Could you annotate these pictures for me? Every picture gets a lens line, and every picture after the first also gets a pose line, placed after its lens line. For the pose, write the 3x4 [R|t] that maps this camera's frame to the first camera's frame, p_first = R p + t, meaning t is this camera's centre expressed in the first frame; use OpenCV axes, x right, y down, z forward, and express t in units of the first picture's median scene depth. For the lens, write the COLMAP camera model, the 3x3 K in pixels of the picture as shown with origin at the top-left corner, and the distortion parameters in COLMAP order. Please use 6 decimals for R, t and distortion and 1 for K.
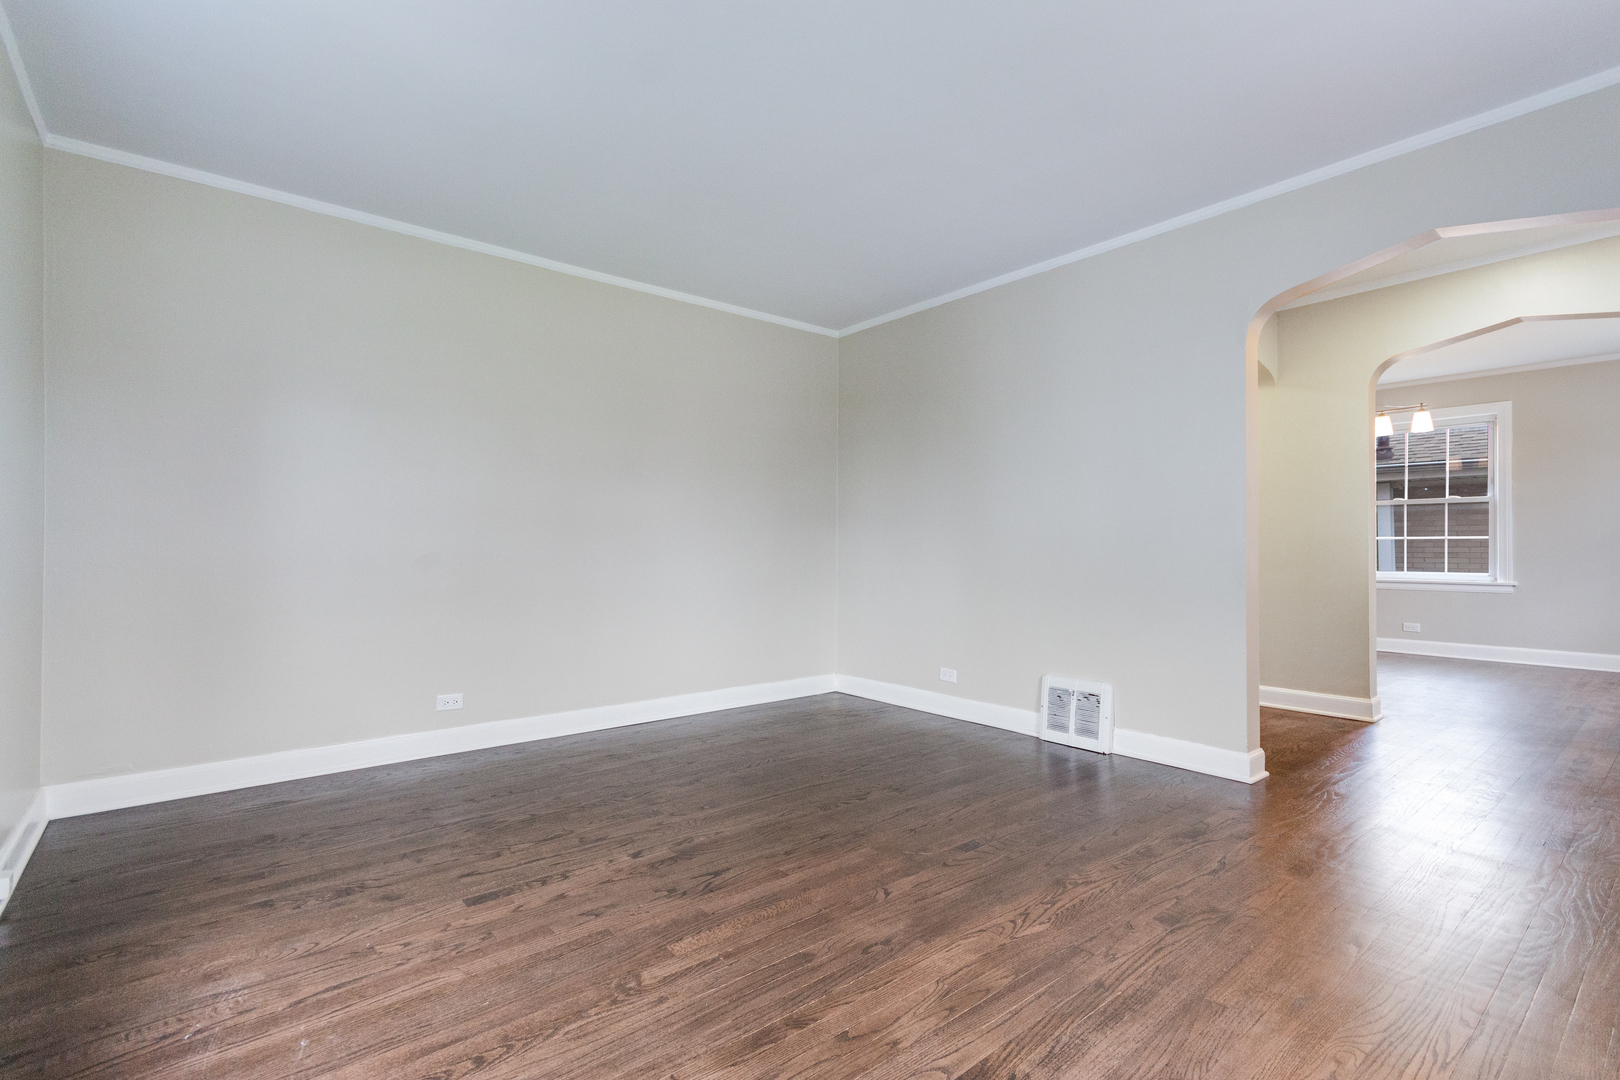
lens RADIAL K [[753.8, 0, 814.1], [0, 753.8, 545.7], [0, 0, 1]] dist [-0.000032, -0.000014]
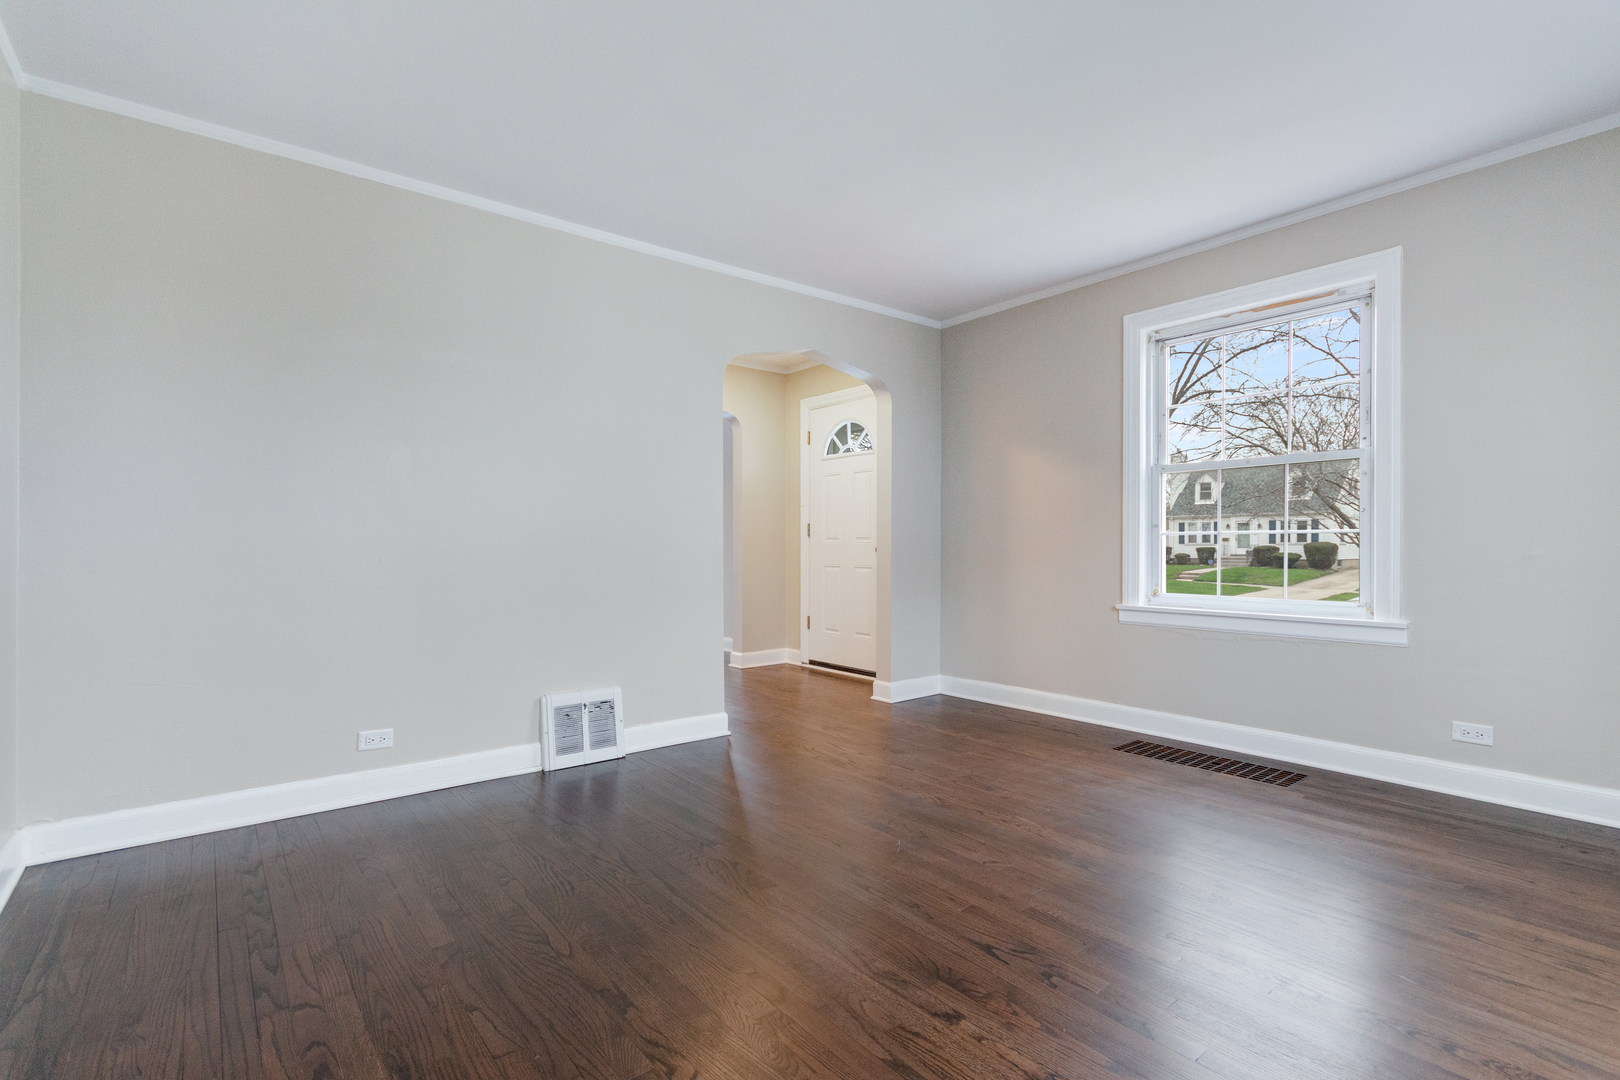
lens RADIAL K [[753.8, 0, 814.1], [0, 753.8, 545.7], [0, 0, 1]] dist [-0.000032, -0.000014]
pose [[0.013340, -0.002241, 0.999909, -0.606143], [0.000625, 0.999997, 0.002233, -0.001993], [-0.999911, 0.000595, 0.013341, 0.751545]]
